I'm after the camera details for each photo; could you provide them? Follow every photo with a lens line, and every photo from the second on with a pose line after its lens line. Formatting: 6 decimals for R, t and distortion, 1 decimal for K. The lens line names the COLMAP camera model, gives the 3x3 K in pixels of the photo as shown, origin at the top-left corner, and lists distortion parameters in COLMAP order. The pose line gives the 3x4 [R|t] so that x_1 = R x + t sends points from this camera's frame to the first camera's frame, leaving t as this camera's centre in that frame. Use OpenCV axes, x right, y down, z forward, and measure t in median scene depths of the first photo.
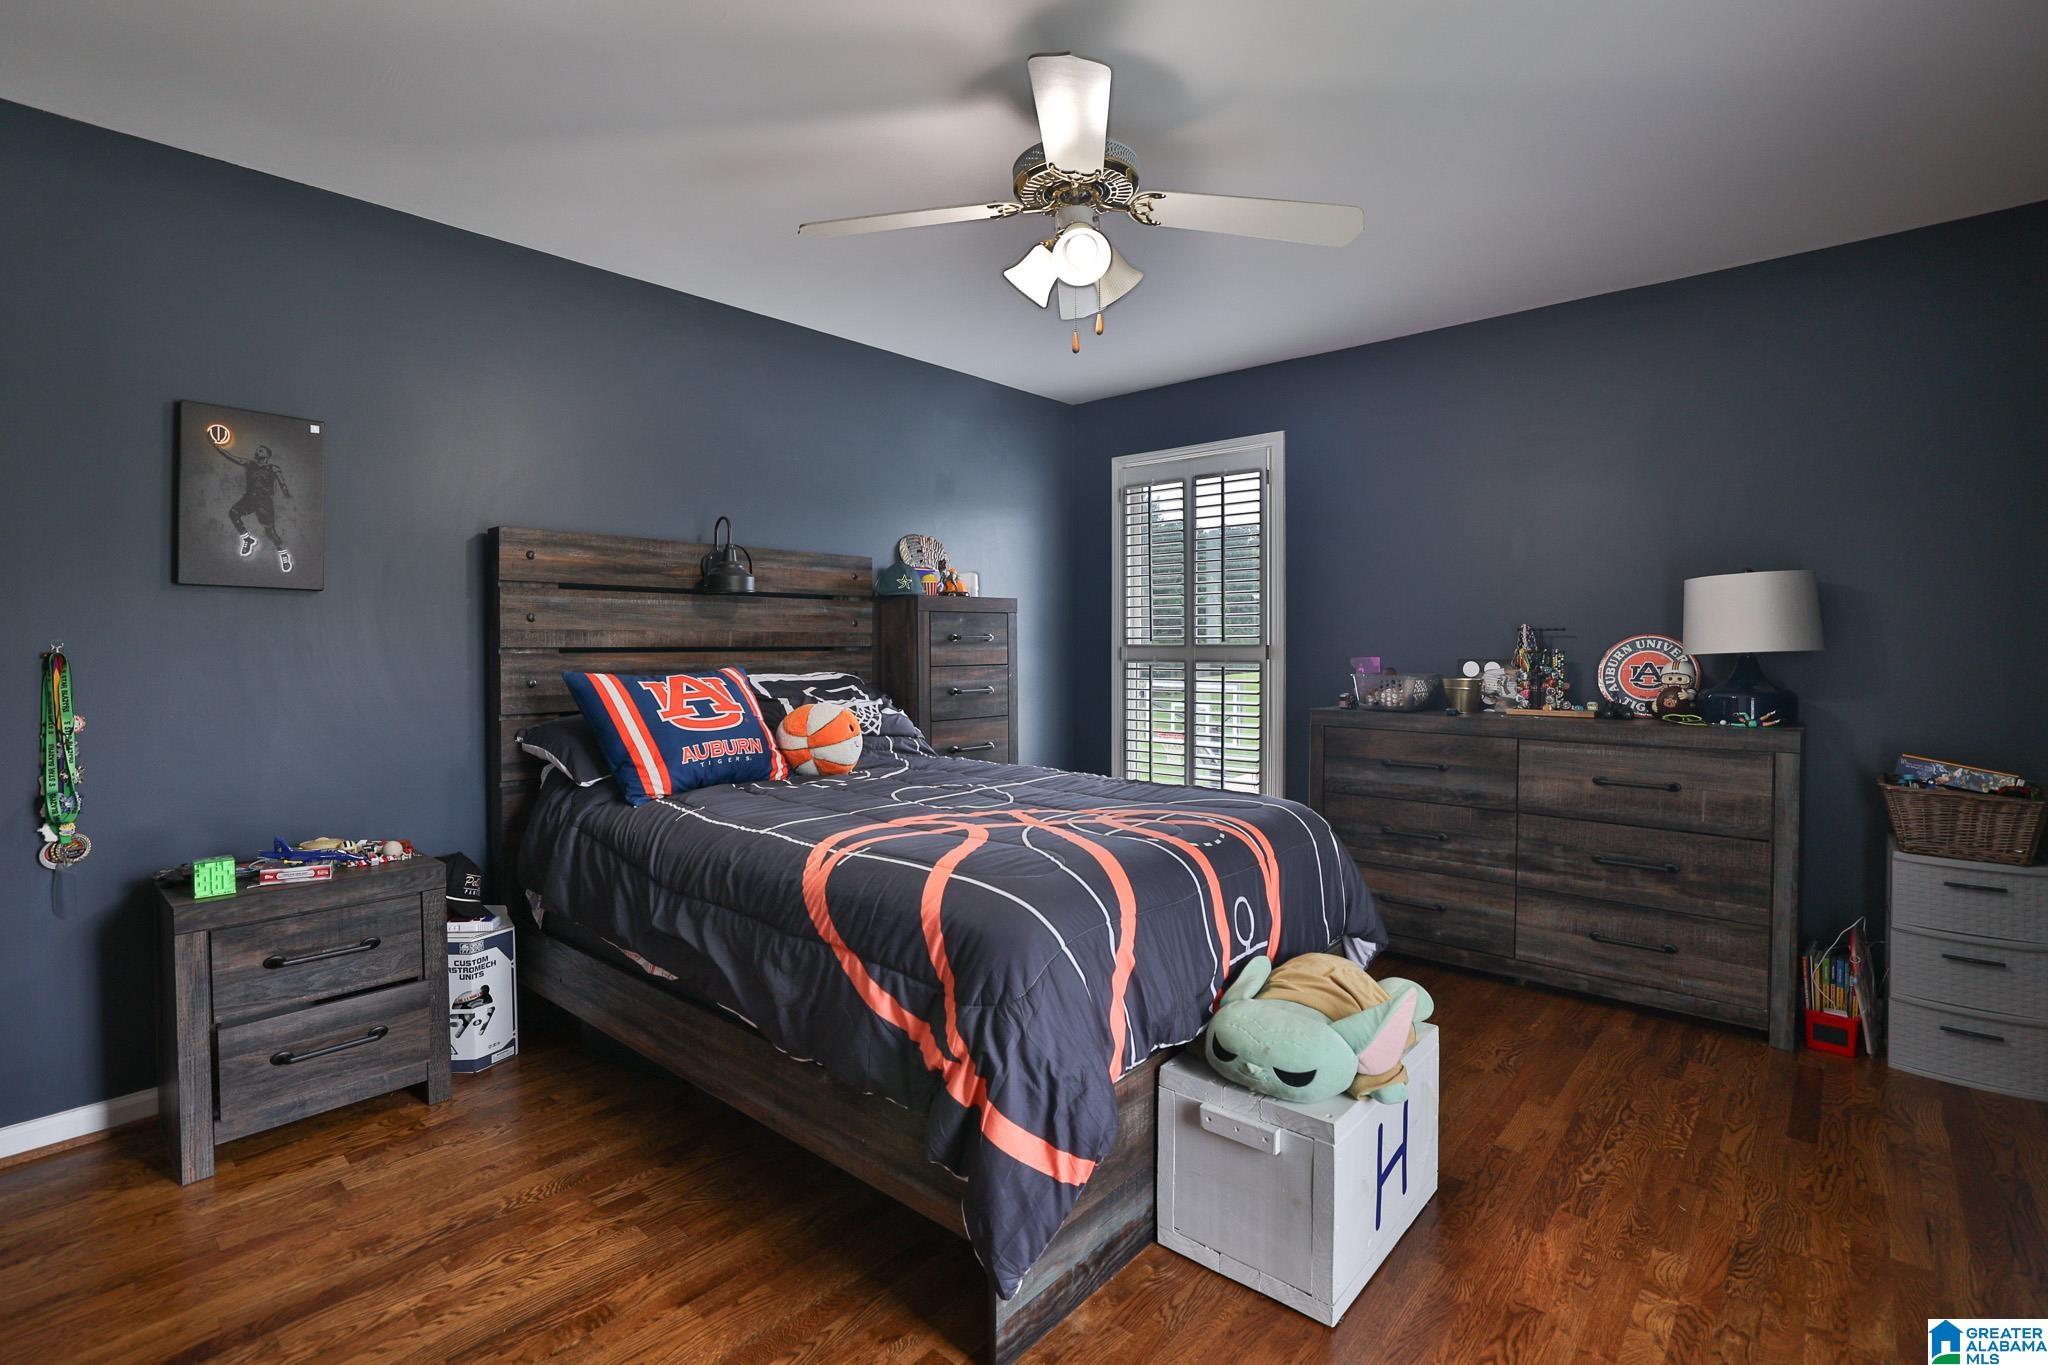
lens RADIAL K [[938.1, 0, 1024.9], [0, 938.1, 676.6], [0, 0, 1]] dist [0.000085, 0.000047]
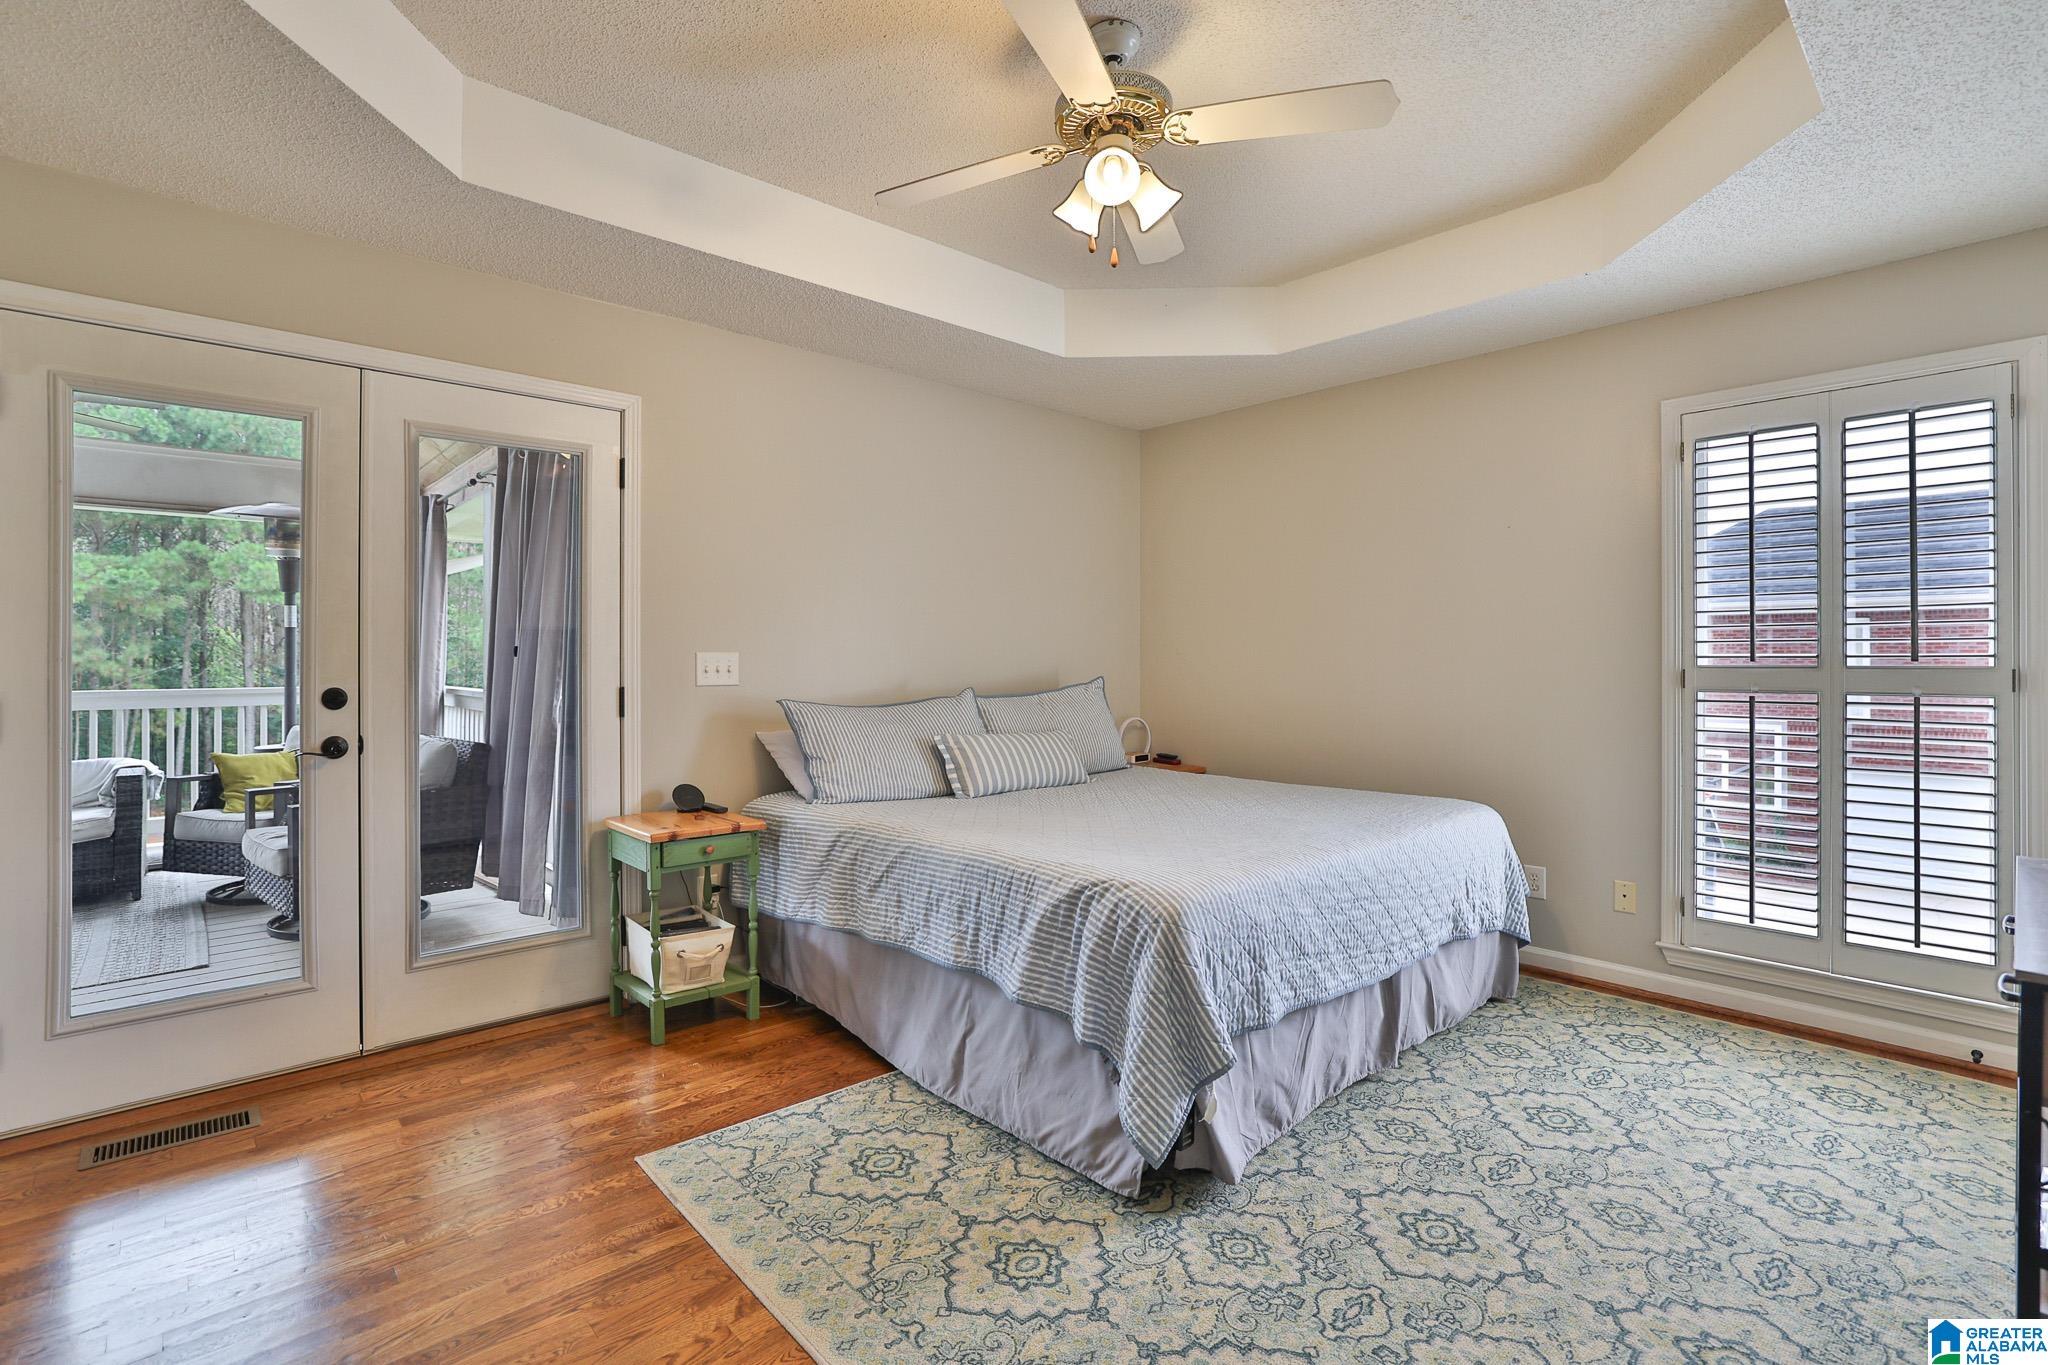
lens RADIAL K [[938.1, 0, 1022.8], [0, 938.1, 671.4], [0, 0, 1]] dist [0.000085, 0.000047]
pose [[0.993341, 0.005930, -0.115055, -0.295569], [-0.008914, 0.999637, -0.025439, -0.007780], [0.114863, 0.026296, 0.993033, 0.245840]]
